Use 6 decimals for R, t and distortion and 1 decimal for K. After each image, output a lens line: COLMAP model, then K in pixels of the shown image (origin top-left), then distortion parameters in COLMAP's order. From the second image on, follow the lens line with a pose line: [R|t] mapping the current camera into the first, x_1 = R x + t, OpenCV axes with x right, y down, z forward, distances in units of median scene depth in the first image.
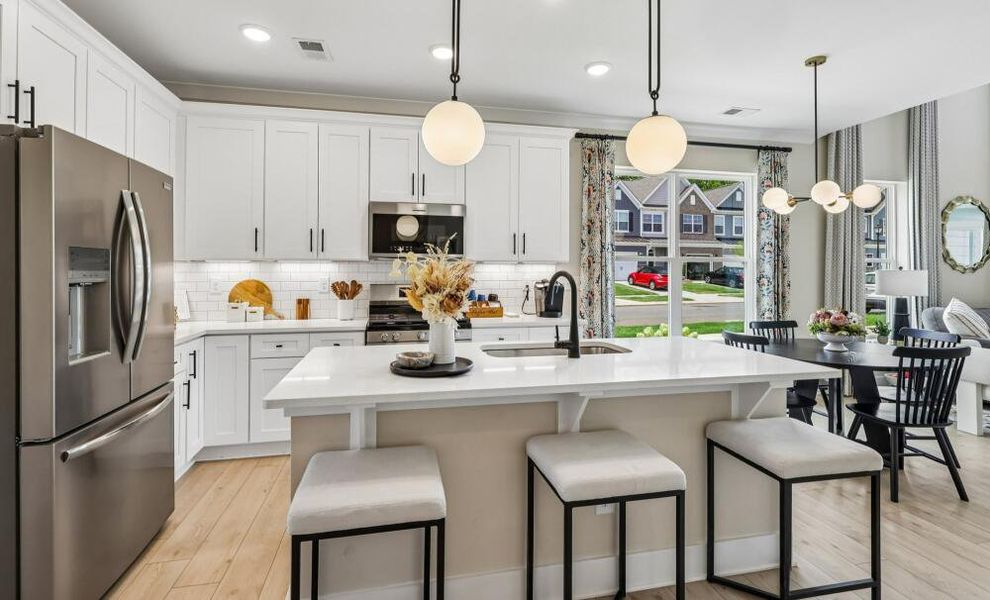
lens RADIAL K [[468.7, 0, 498.9], [0, 468.7, 271.4], [0, 0, 1]] dist [-0.005686, 0.000295]
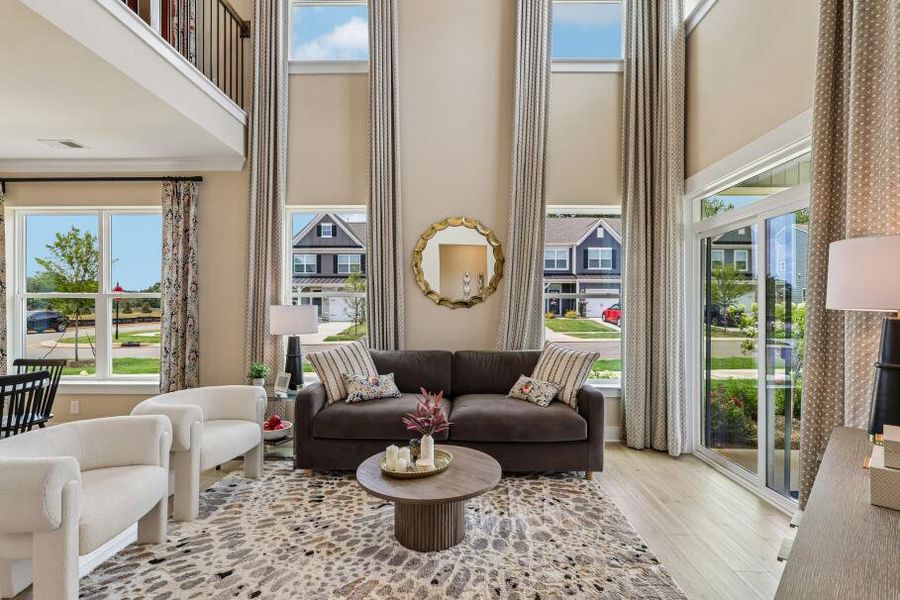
lens RADIAL K [[424.5, 0, 457.4], [0, 424.5, 311.5], [0, 0, 1]] dist [-0.009760, 0.000500]
pose [[0.974748, 0.000175, -0.223306, 1.340218], [0.001475, 0.999973, 0.007224, 0.002089], [0.223301, -0.007371, 0.974722, 0.289960]]
